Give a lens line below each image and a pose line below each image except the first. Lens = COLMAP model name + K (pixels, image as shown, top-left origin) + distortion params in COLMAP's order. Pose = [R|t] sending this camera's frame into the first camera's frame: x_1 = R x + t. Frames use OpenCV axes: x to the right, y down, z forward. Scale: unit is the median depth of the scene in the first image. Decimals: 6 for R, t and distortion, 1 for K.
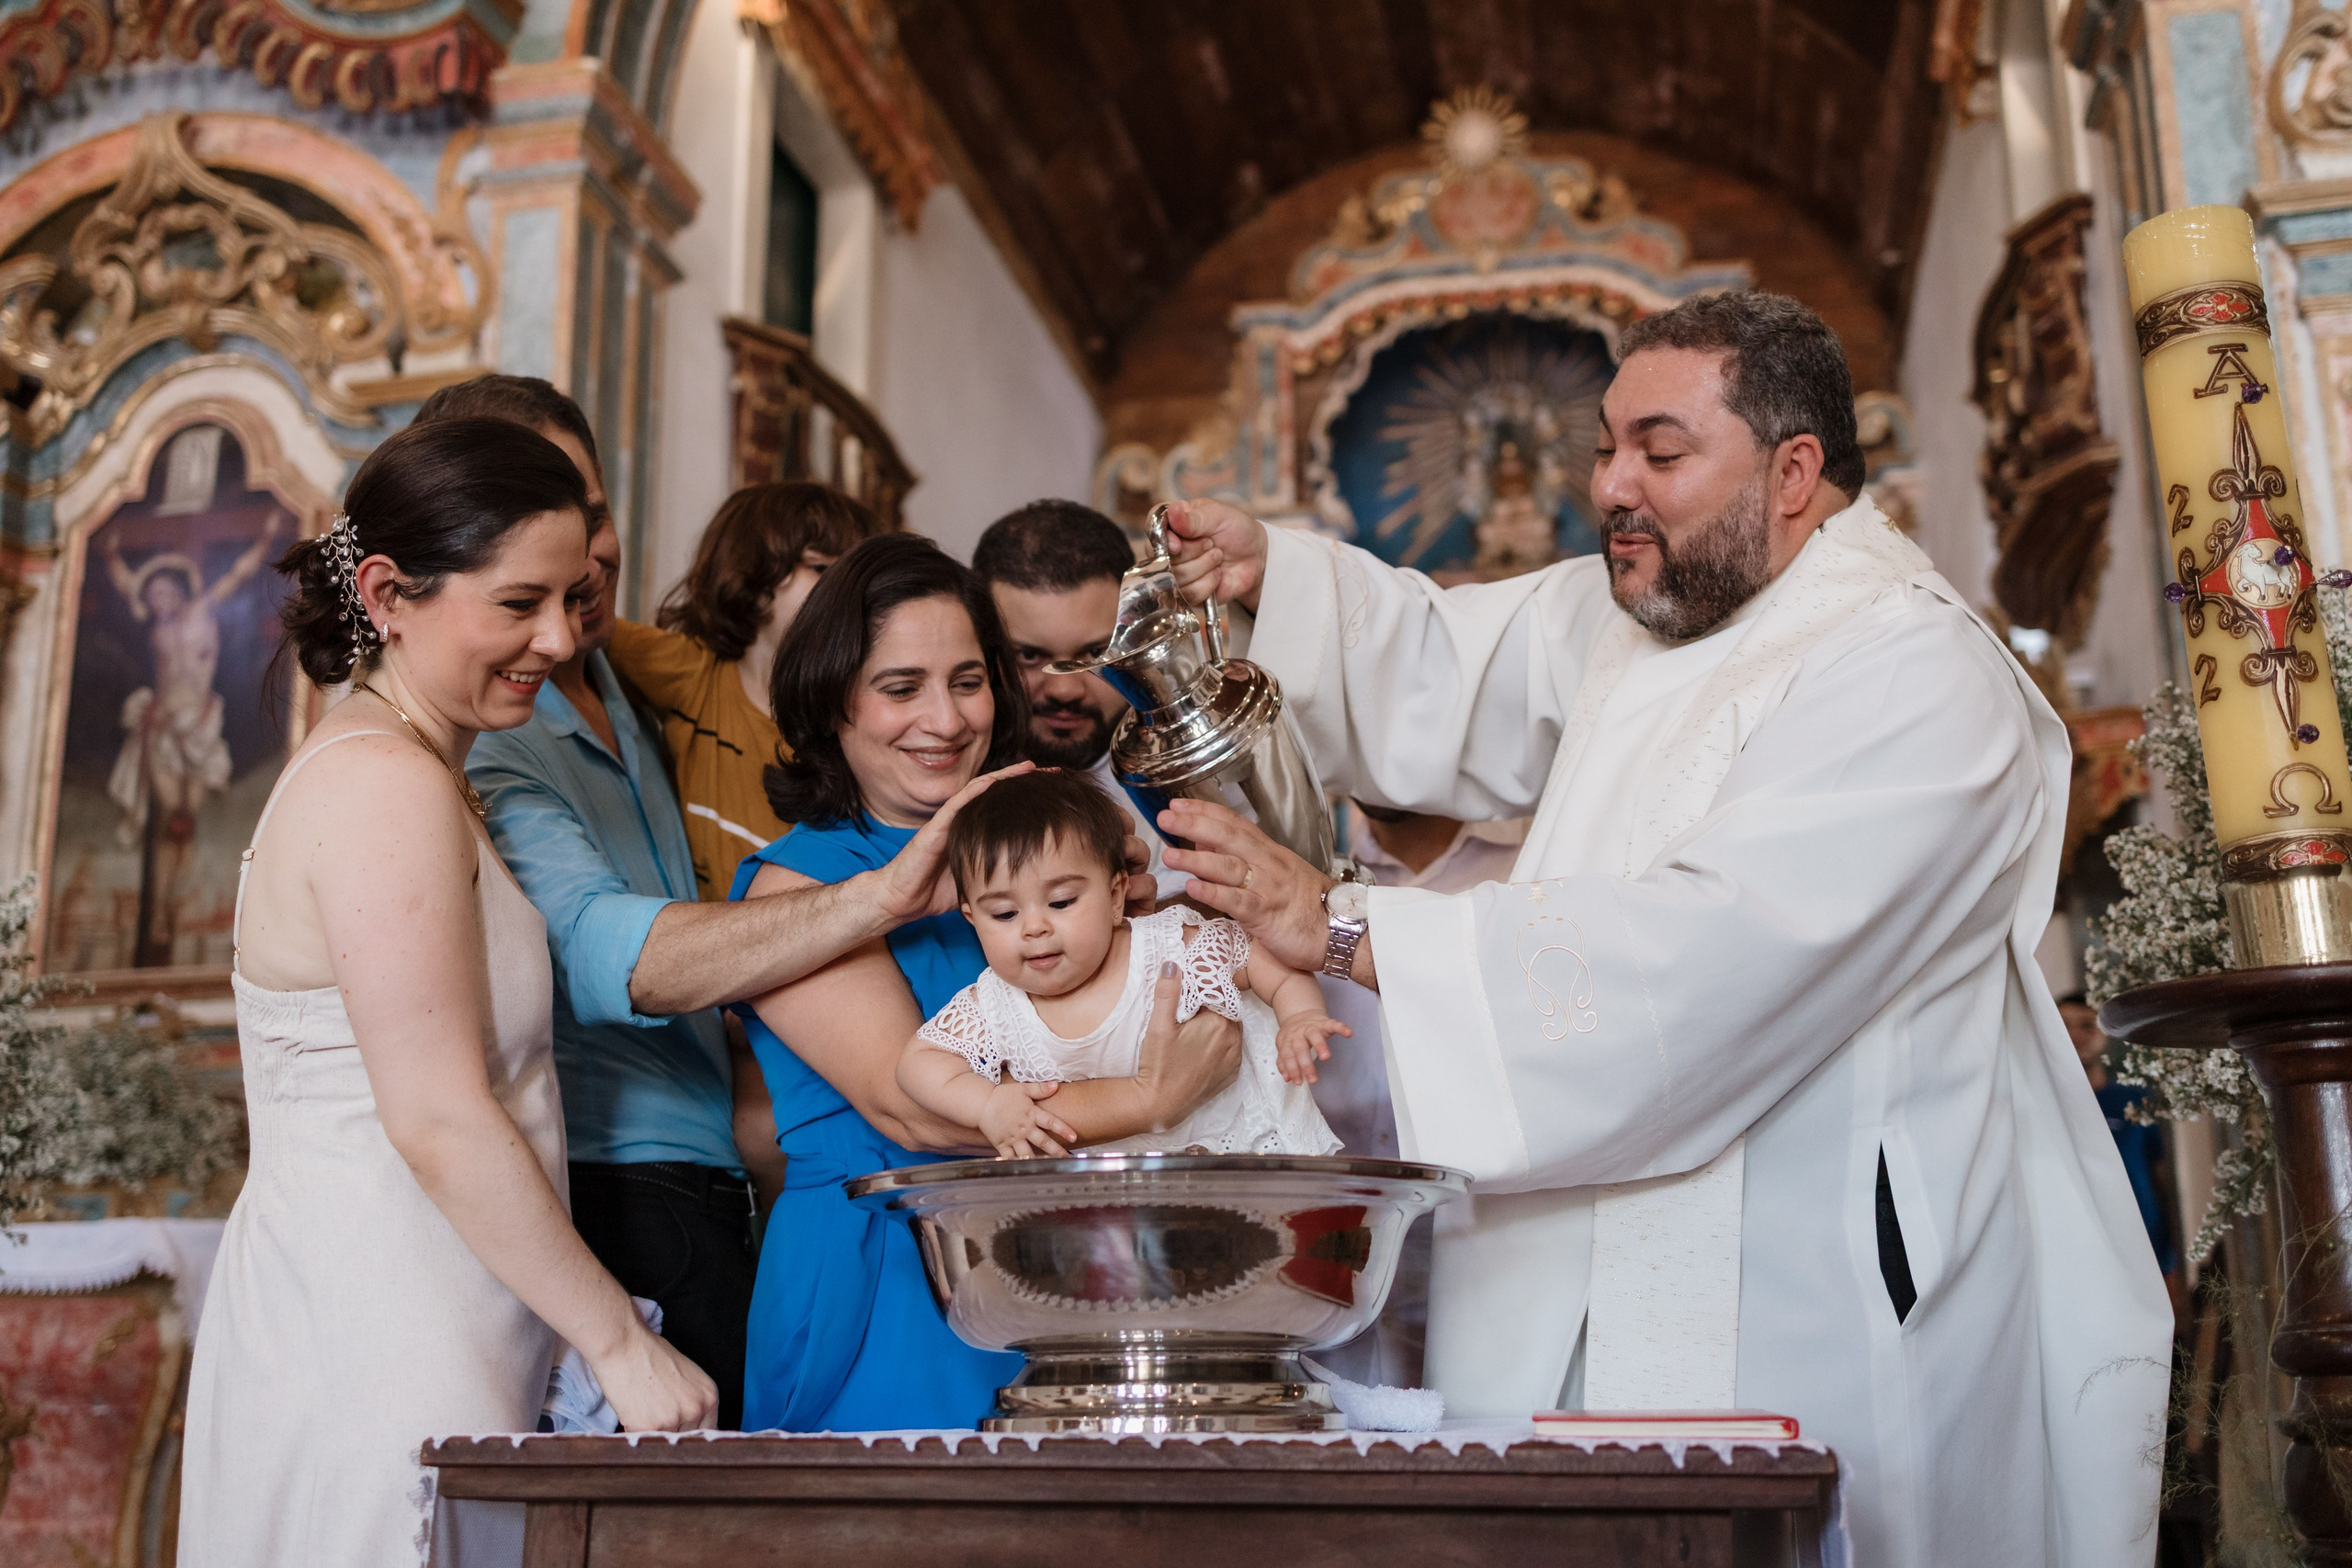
lens RADIAL K [[2464.5, 0, 1185.4], [0, 2464.5, 803.6], [0, 0, 1]] dist [0.010974, 0.011557]
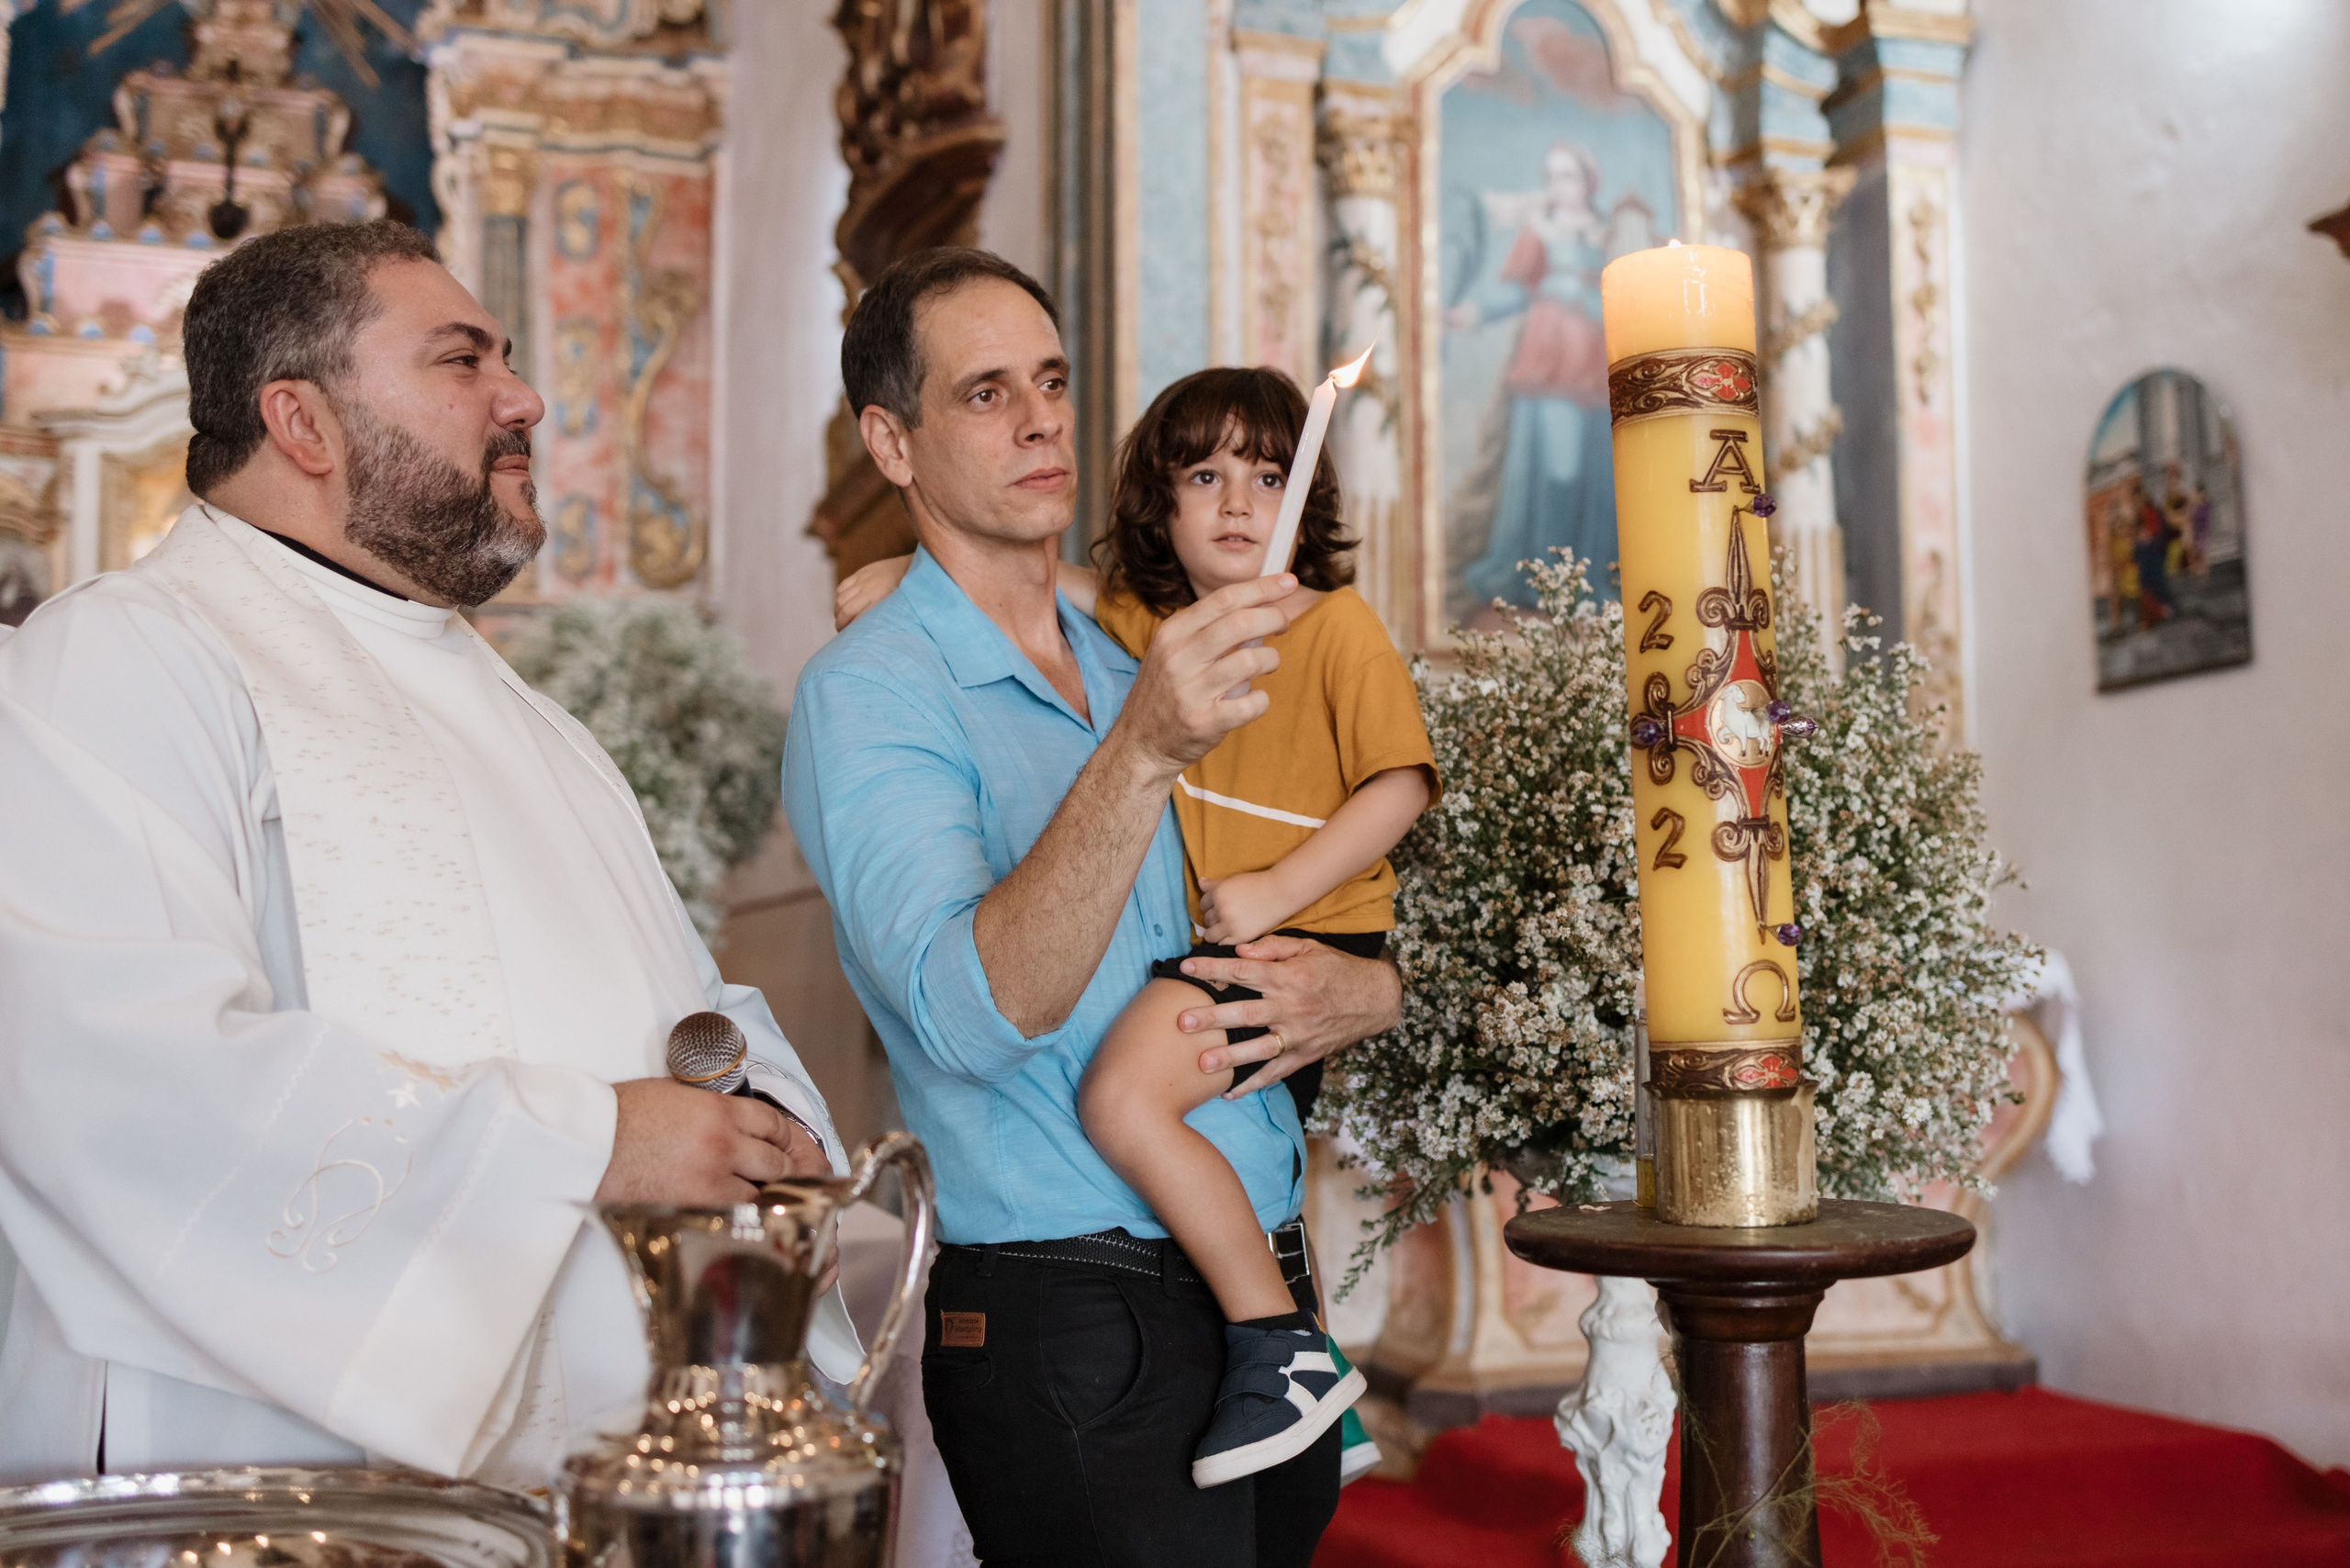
lens RADIAL K [[2630.3, 0, 1287.6], [0, 2630.3, 766.0], [0, 0, 1]] dist [0.014101, -0.007107]
pose [[0.853230, 0.050612, 0.519073, -0.034756], [-0.127686, 0.985262, 0.113818, -0.035203], [-0.505662, -0.163392, 0.847118, 0.070246]]
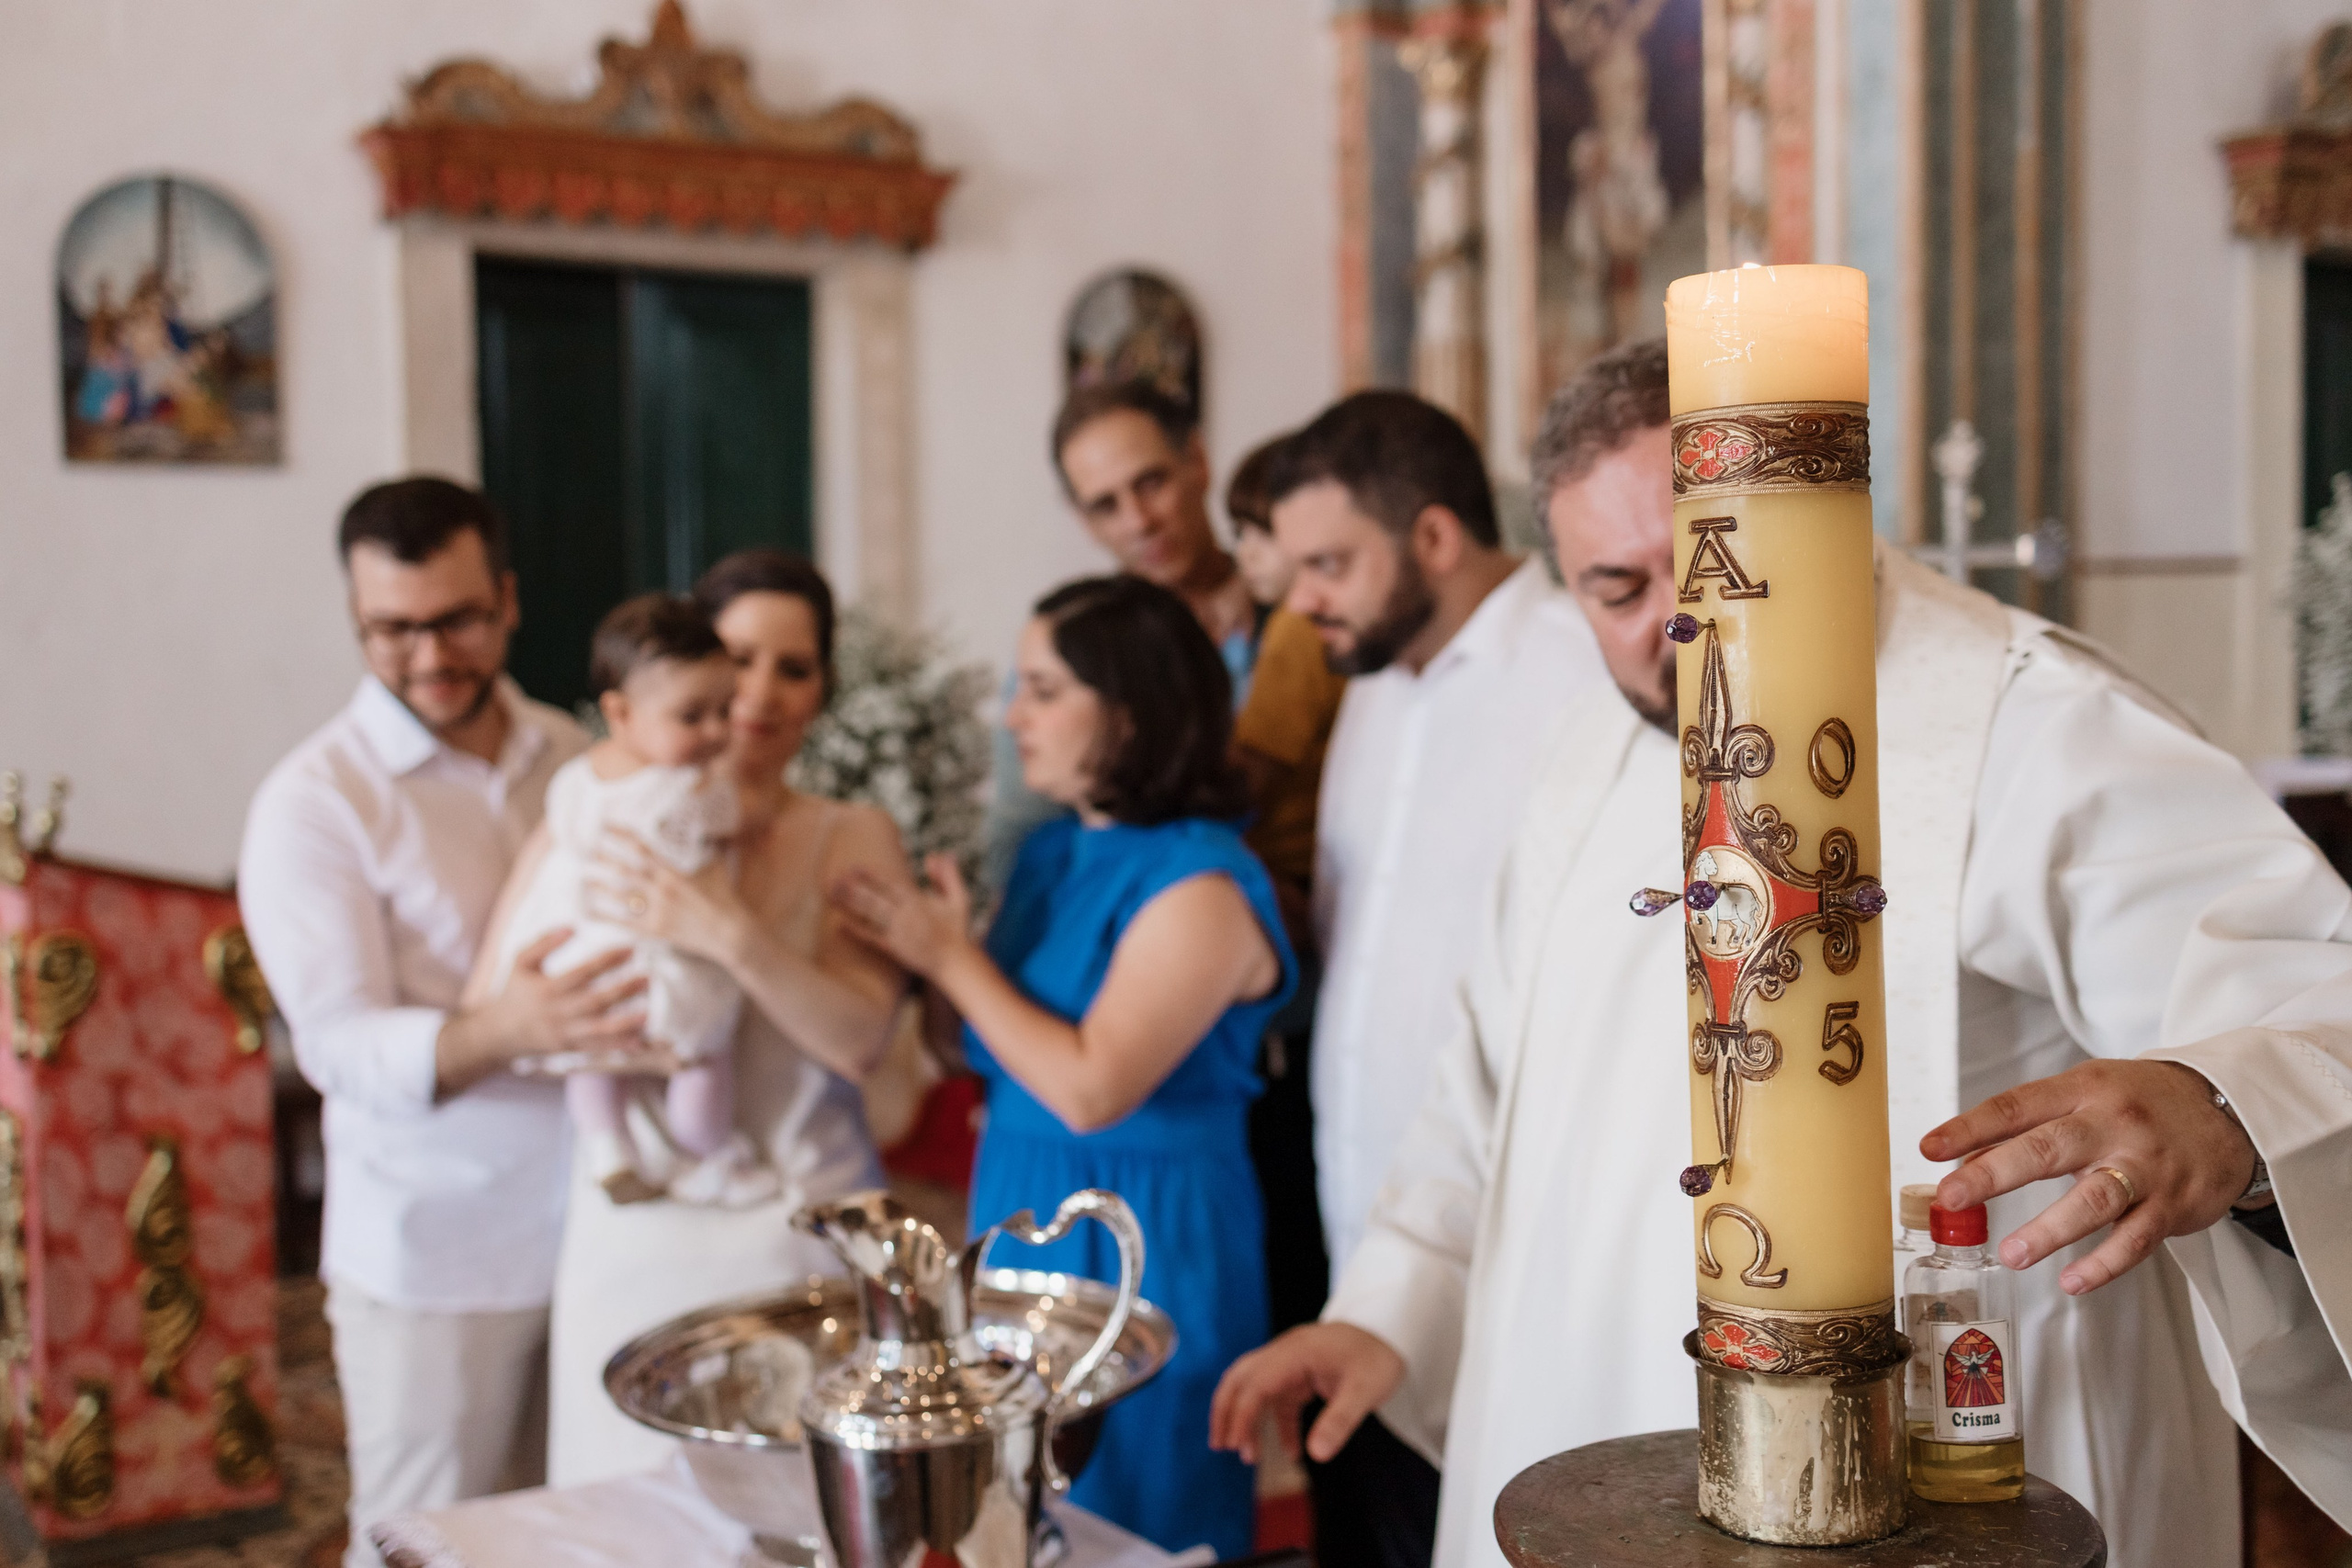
lens RADIAL K [[2509.4, 0, 1185.3], [0, 2509.4, 752.6], [0, 0, 1]] dist [0.022950, -0.003467]
pose [[0.727656, 0.028978, -0.685330, 0.172815], [0.177011, 0.957335, 0.228422, -0.067506], [0.662709, -0.287523, 0.691481, 0.100292]]
